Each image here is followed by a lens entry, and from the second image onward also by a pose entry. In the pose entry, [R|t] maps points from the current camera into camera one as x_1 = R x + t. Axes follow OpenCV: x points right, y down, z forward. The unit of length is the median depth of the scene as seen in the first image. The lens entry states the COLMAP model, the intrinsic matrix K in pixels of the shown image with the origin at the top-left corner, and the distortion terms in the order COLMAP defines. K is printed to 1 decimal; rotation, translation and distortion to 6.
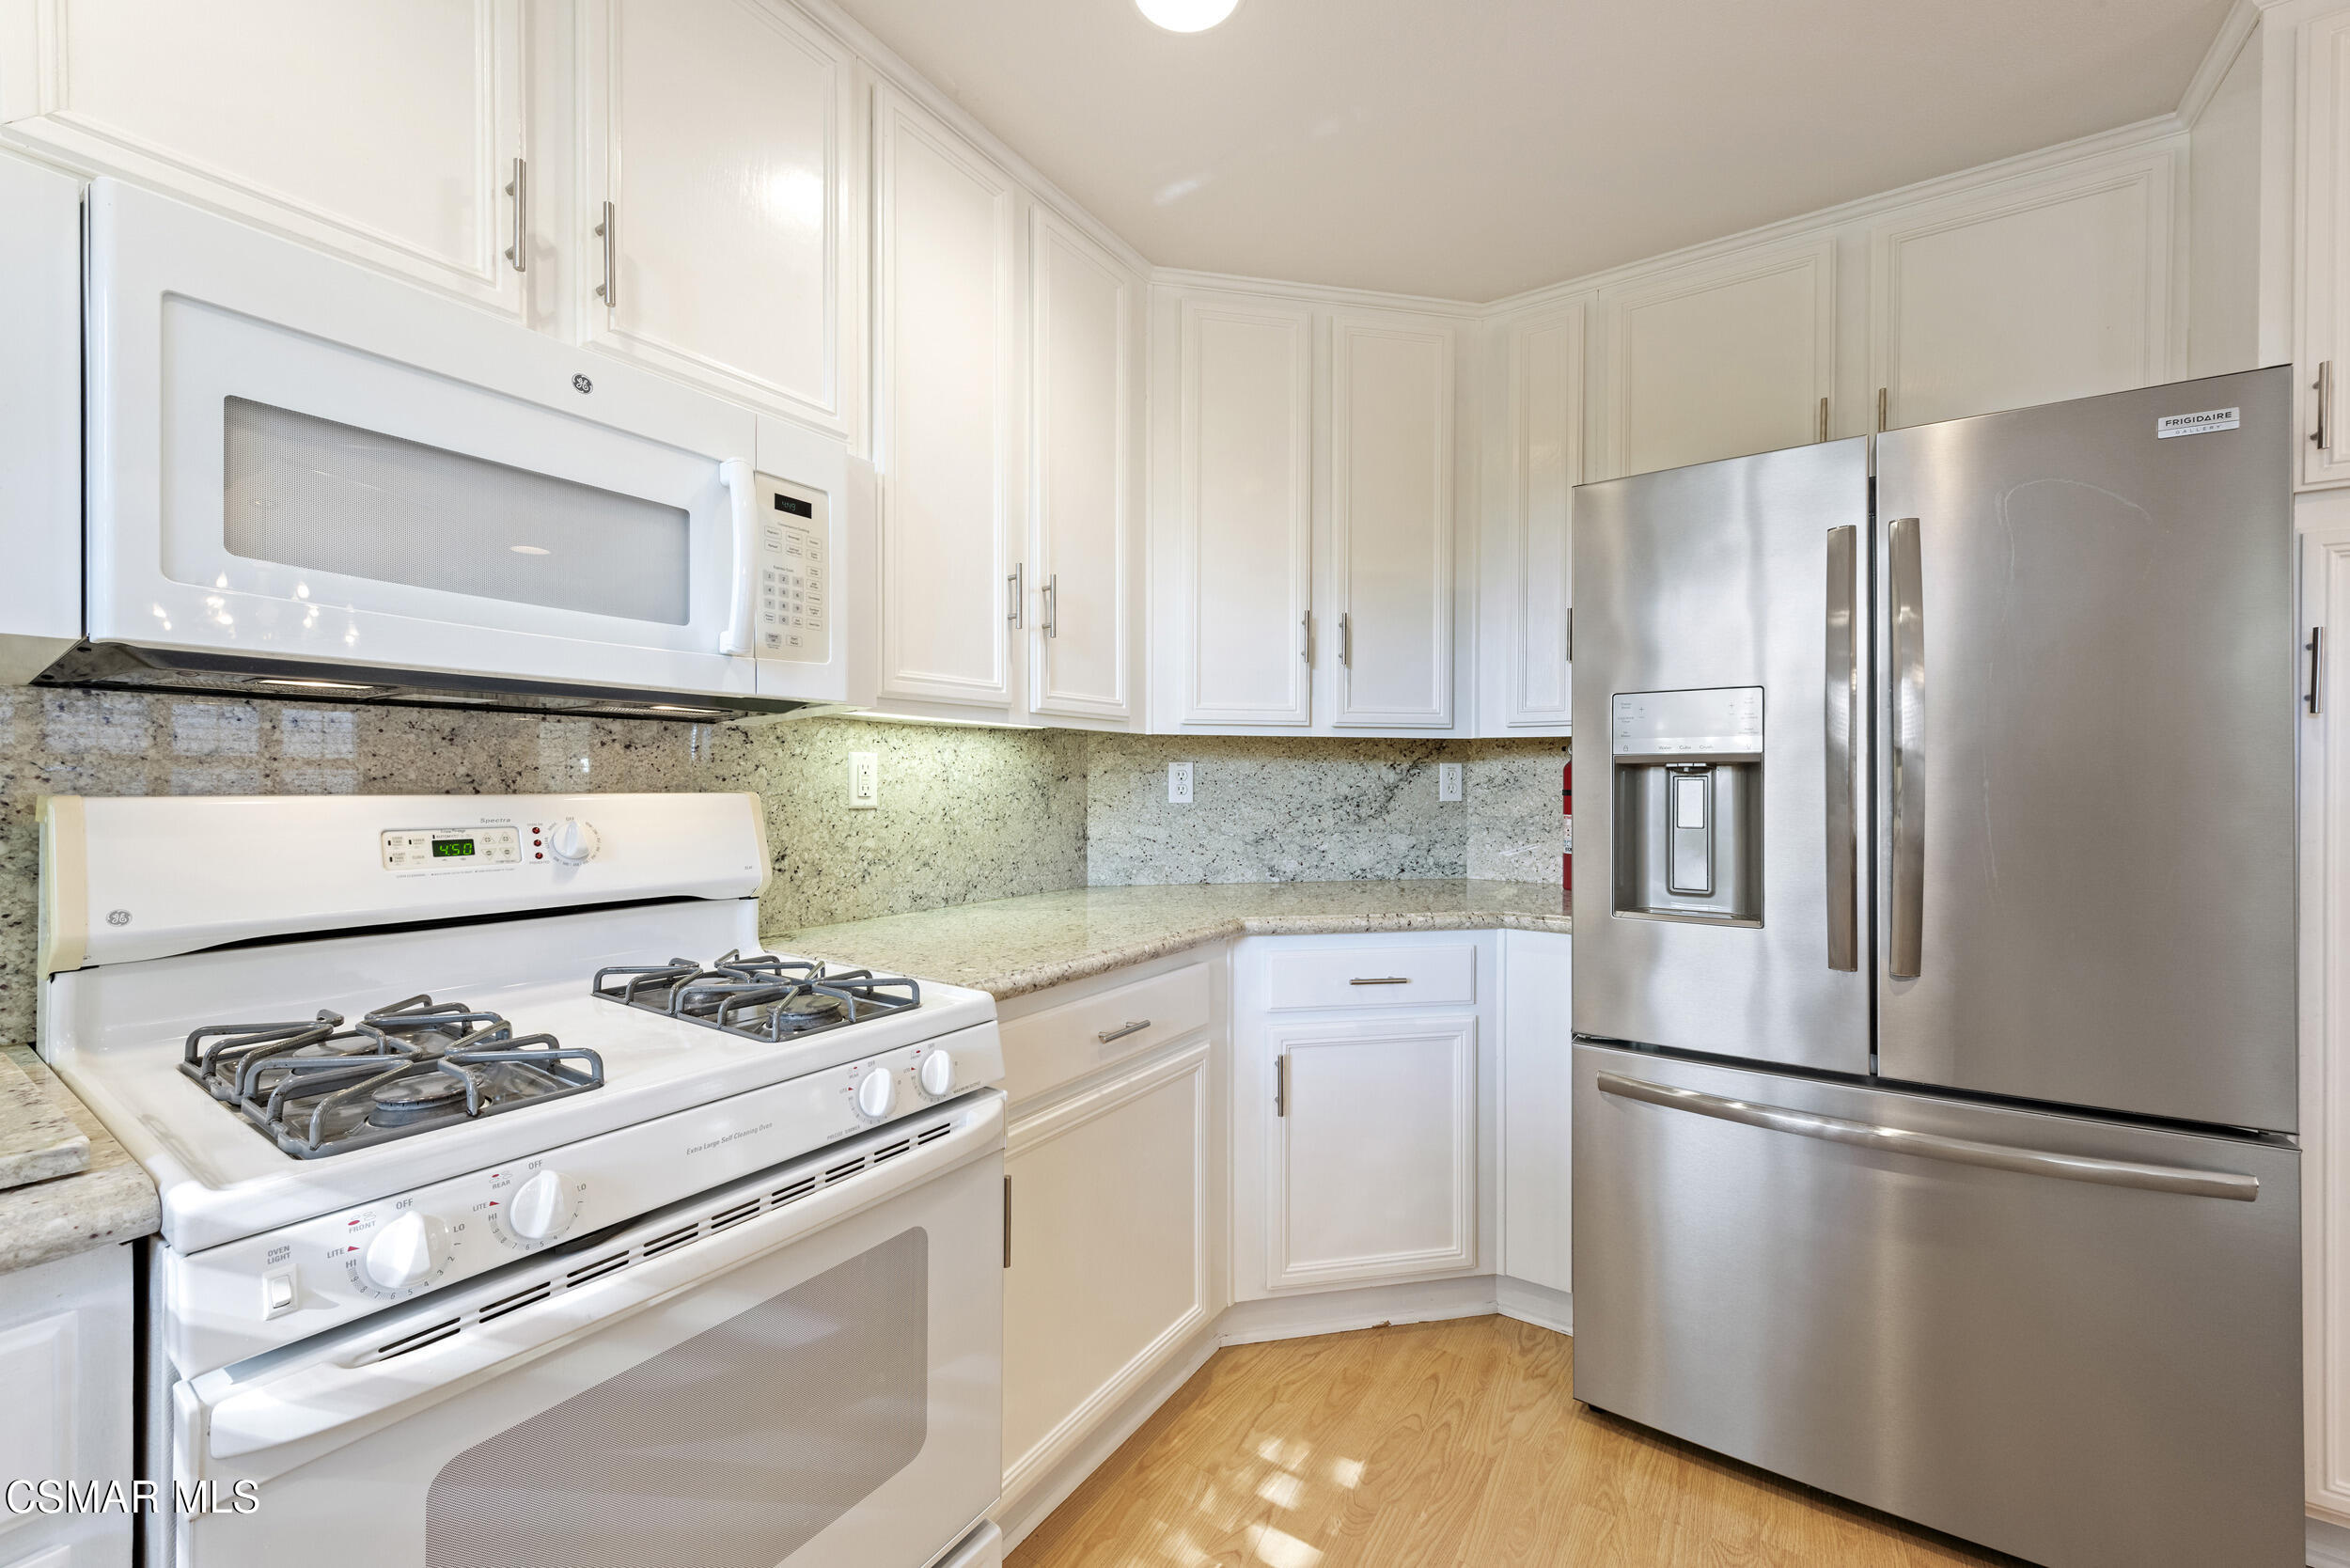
lens RADIAL K [[931.0, 0, 1185.0], [0, 931.0, 783.5], [0, 0, 1]] dist [0.007130, -0.002514]
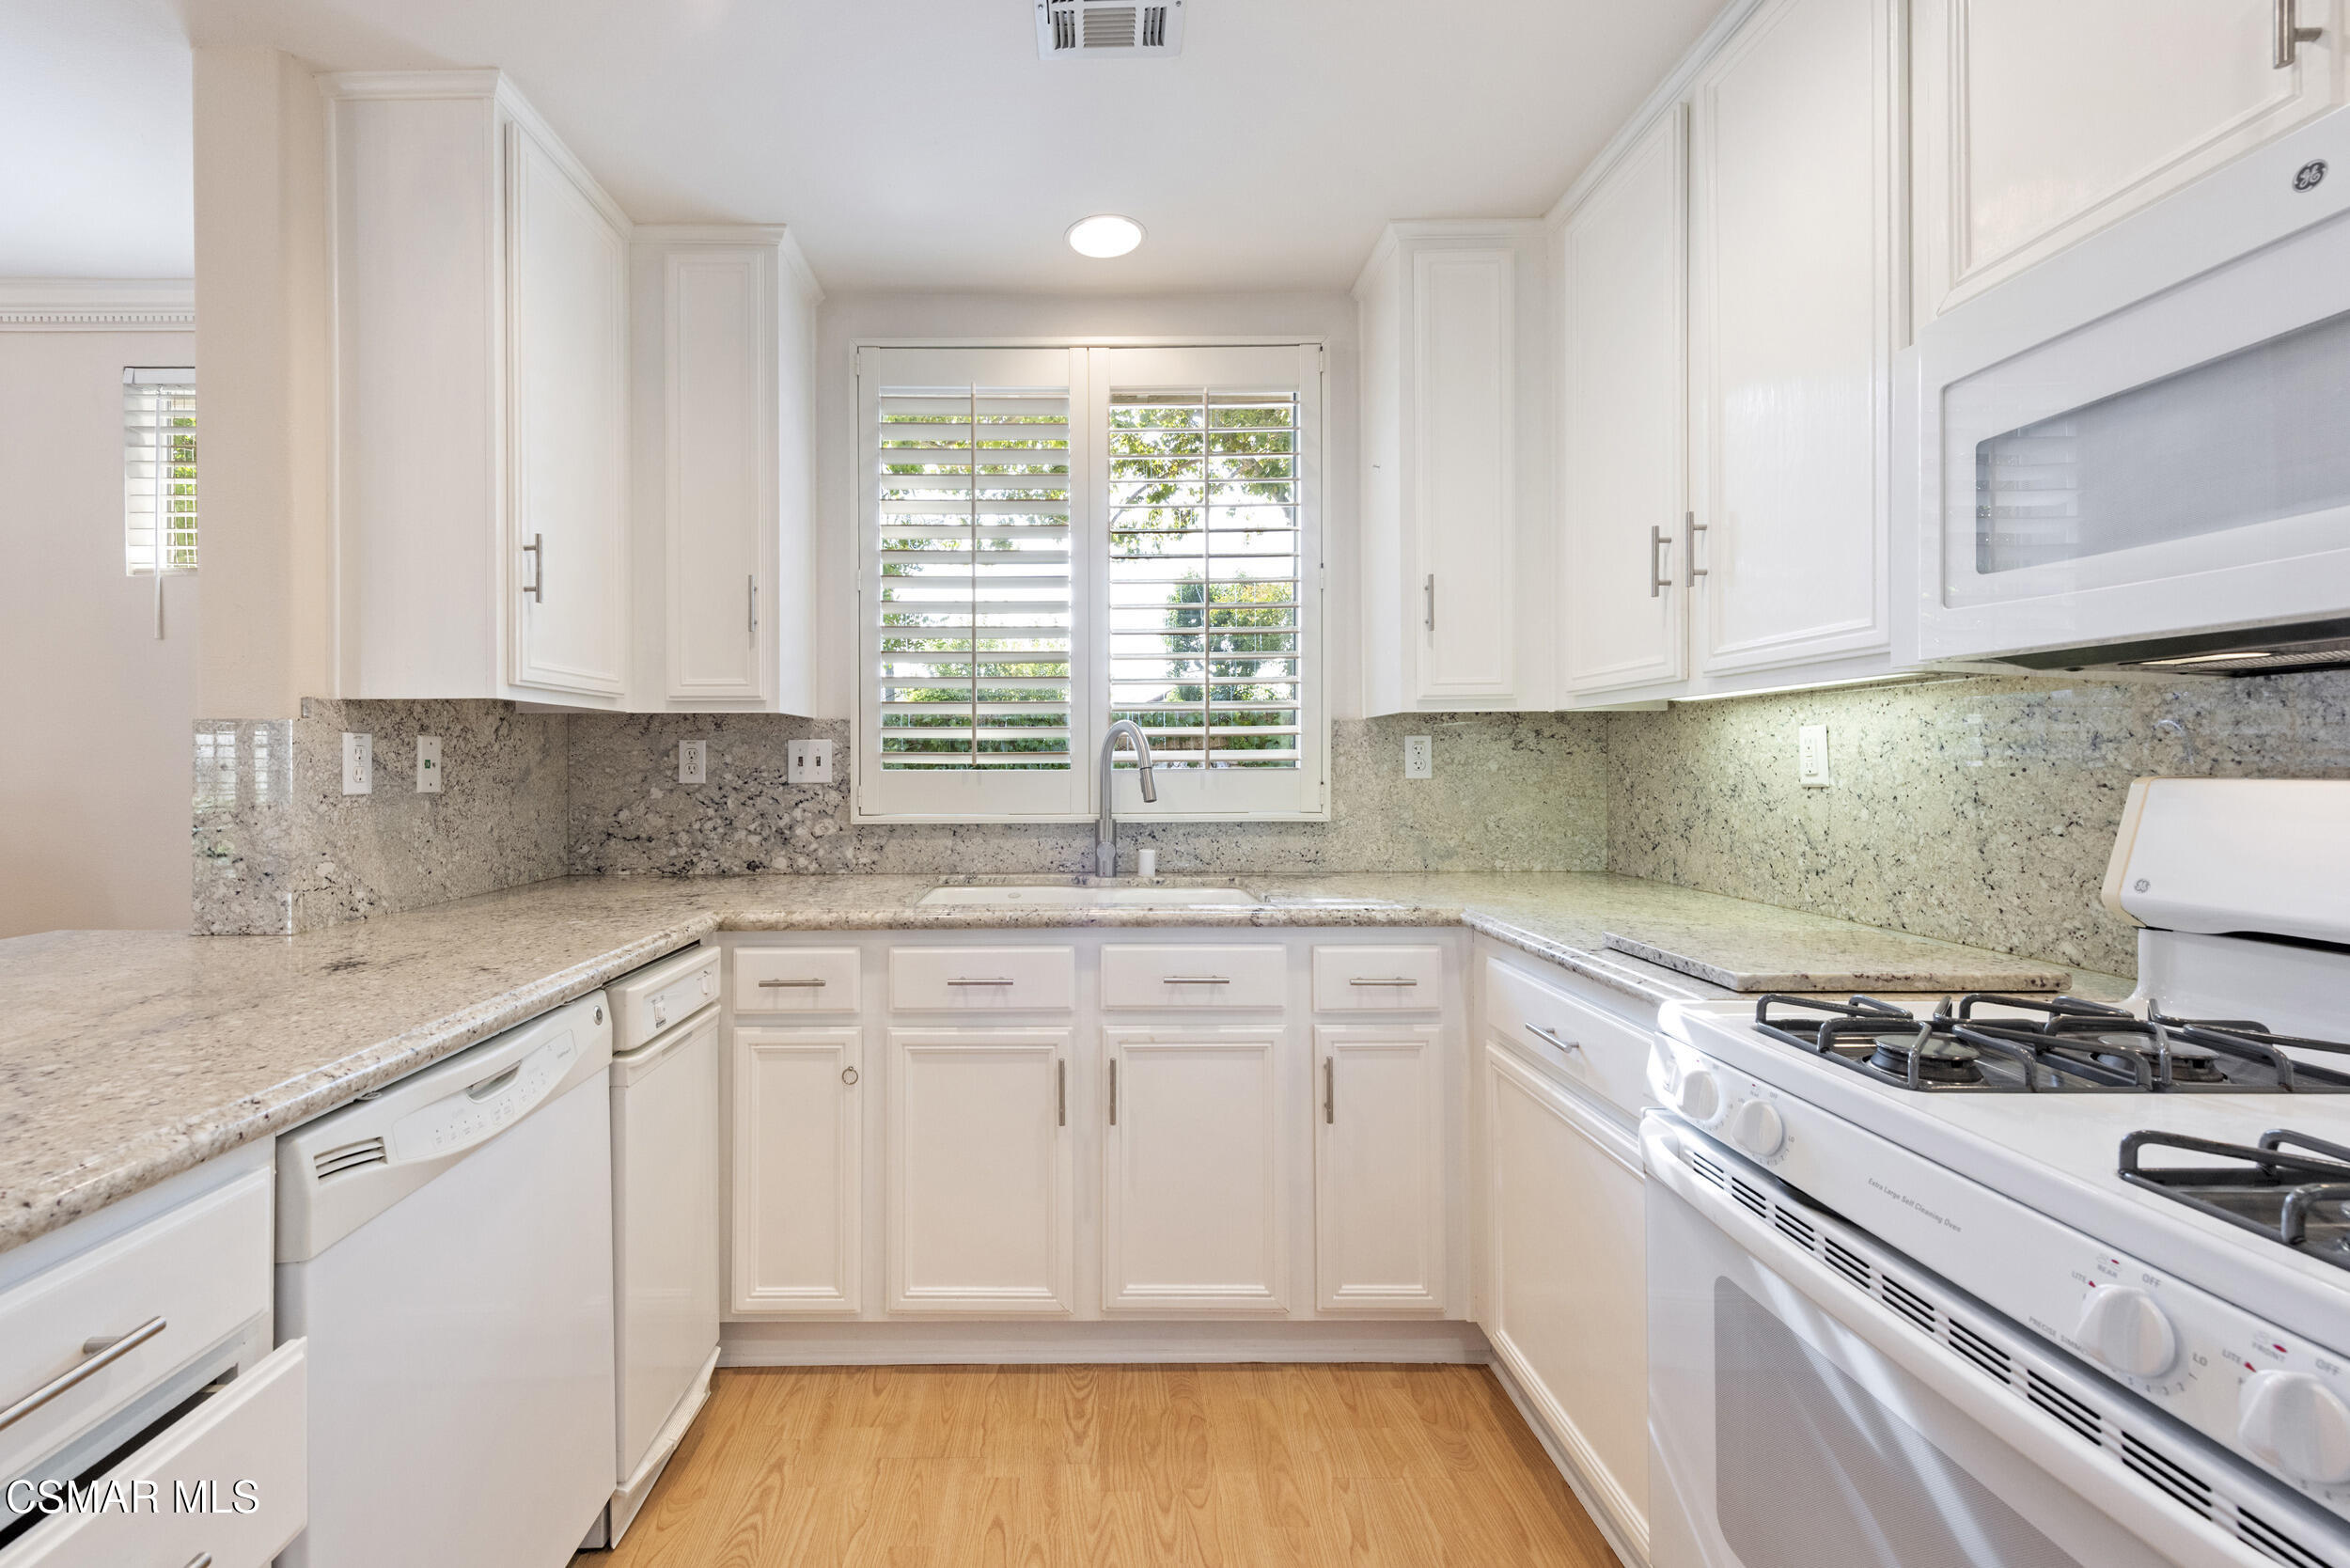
lens RADIAL K [[931.0, 0, 1109.6], [0, 931.0, 767.1], [0, 0, 1]] dist [0.007130, -0.002514]
pose [[-0.846111, -0.000427, -0.533007, 0.247097], [0.001150, 0.999996, -0.002627, 0.001598], [0.533006, -0.002835, -0.846107, 0.644560]]
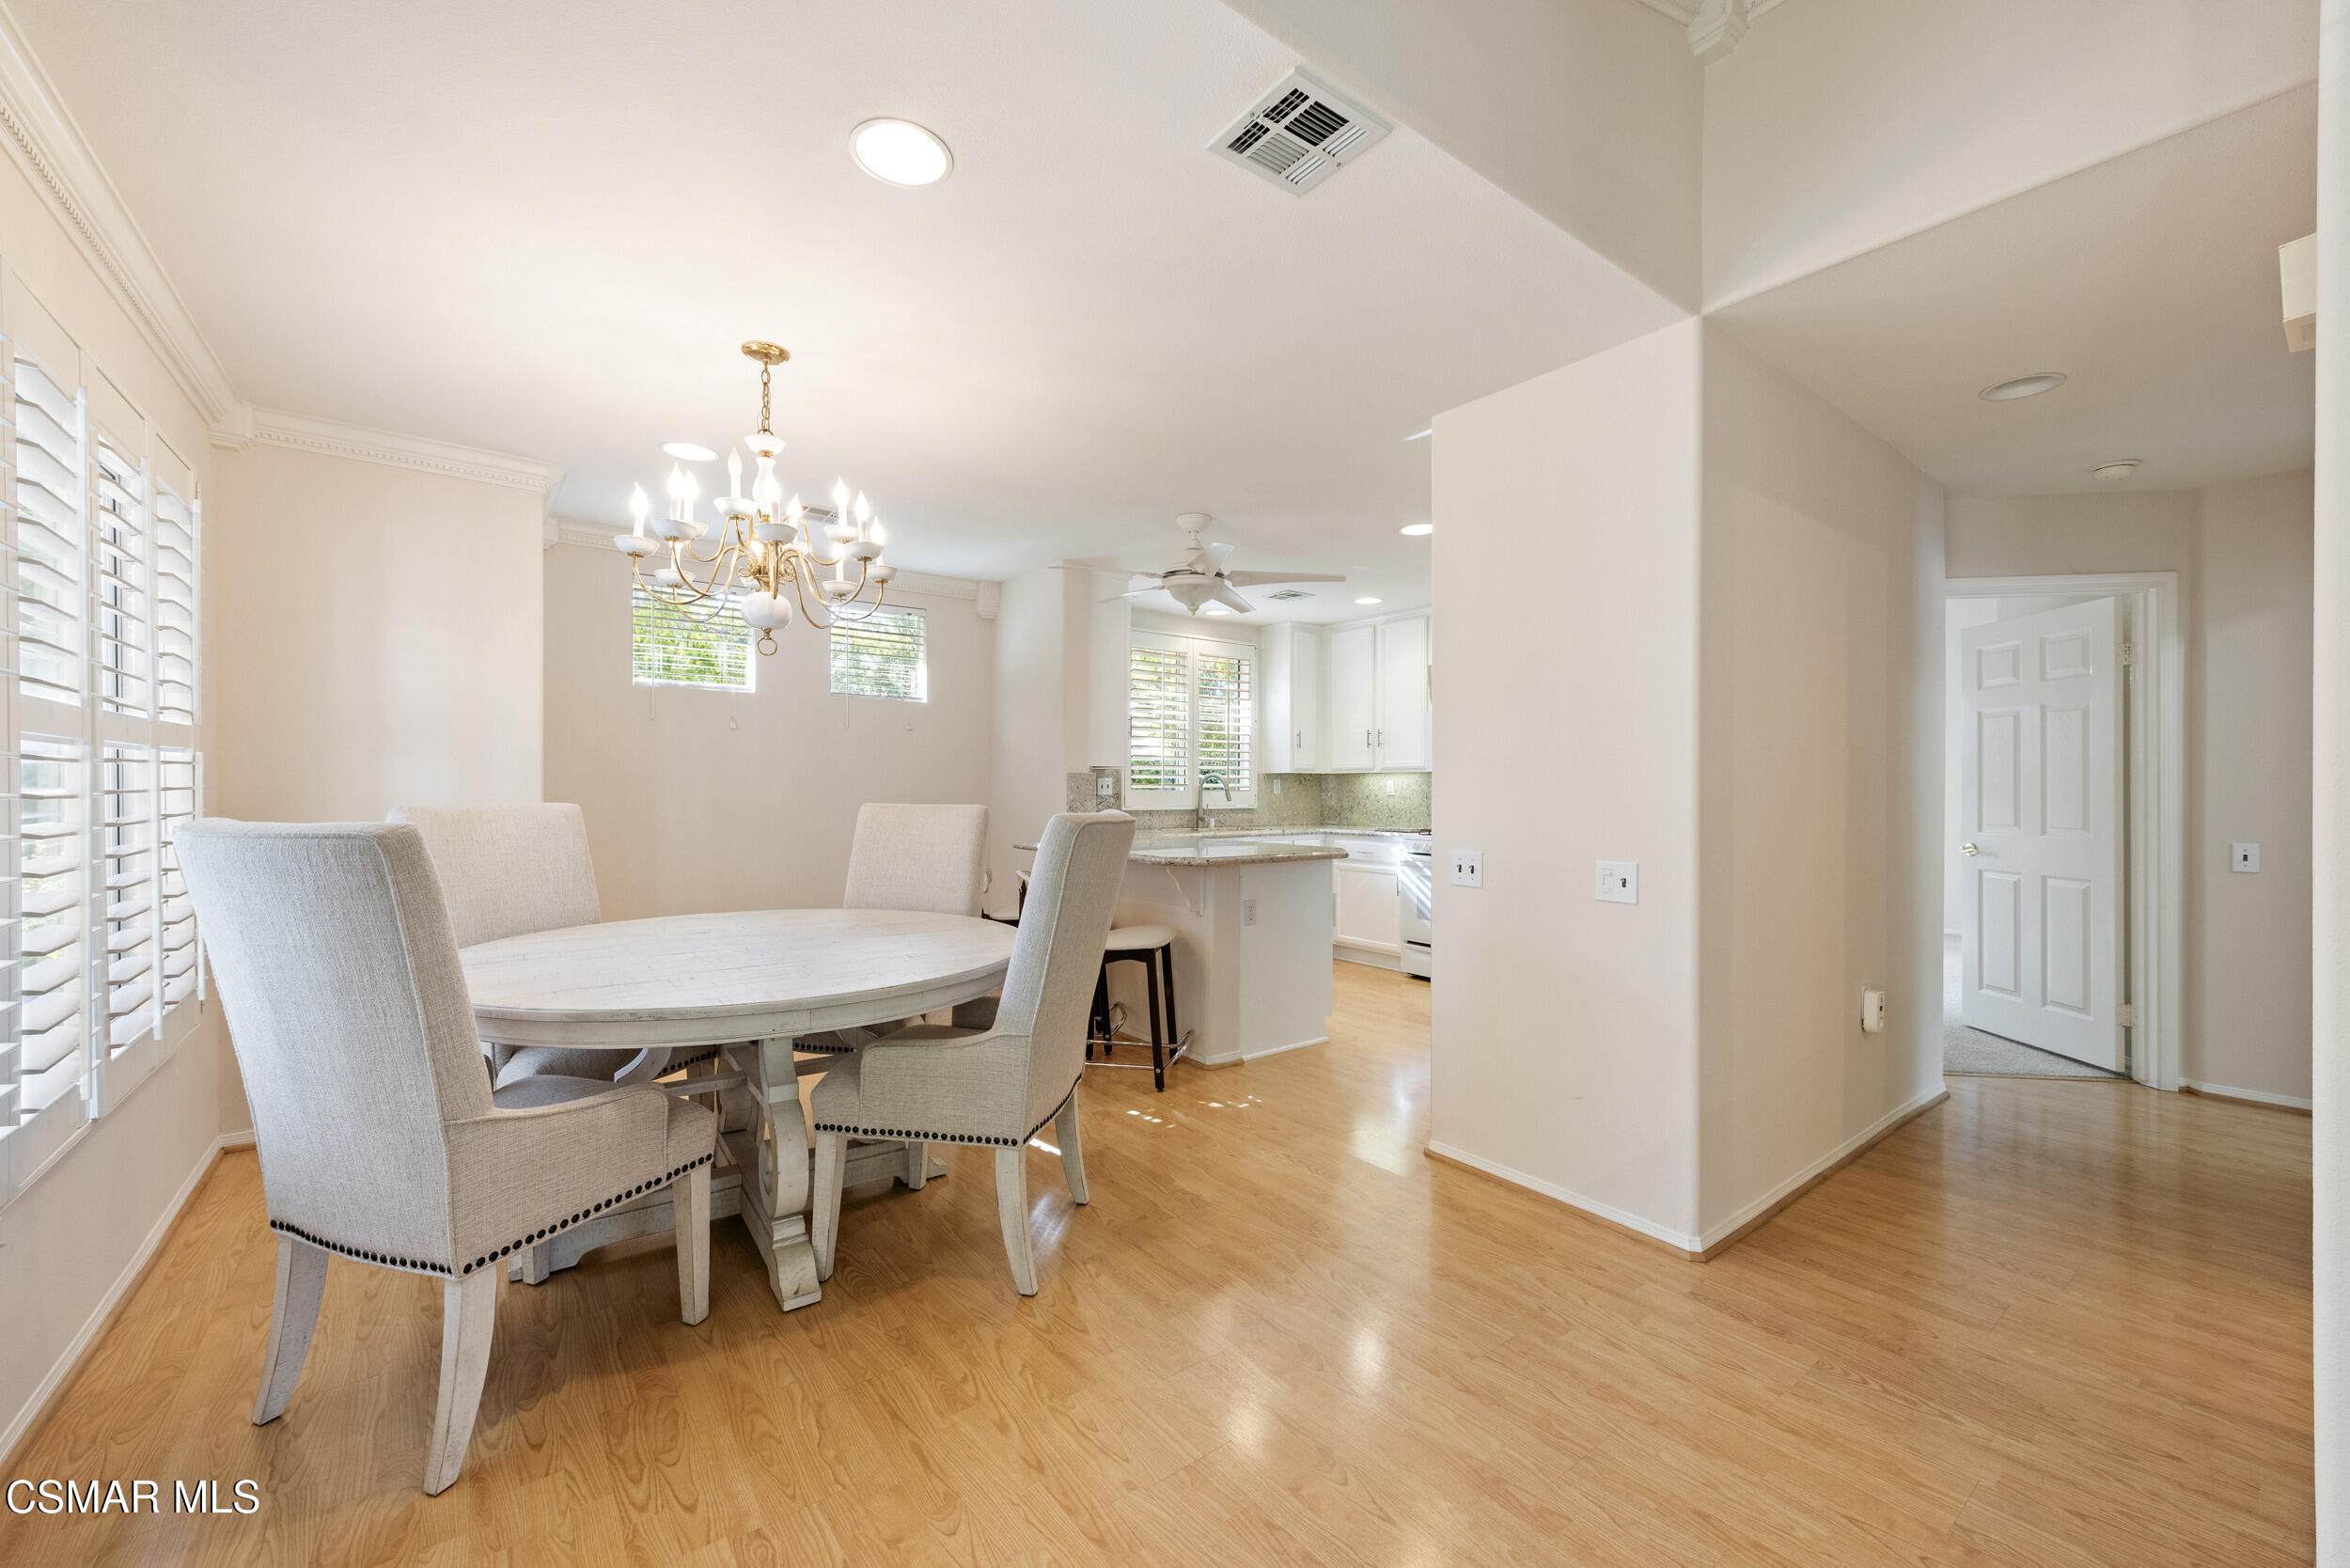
lens RADIAL K [[931.0, 0, 1170.5], [0, 931.0, 791.8], [0, 0, 1]] dist [0.007130, -0.002514]
pose [[-0.335433, 0.003541, -0.942058, 2.900782], [-0.005728, 0.999967, 0.005798, -0.011443], [0.942047, 0.007341, -0.335401, 0.647562]]
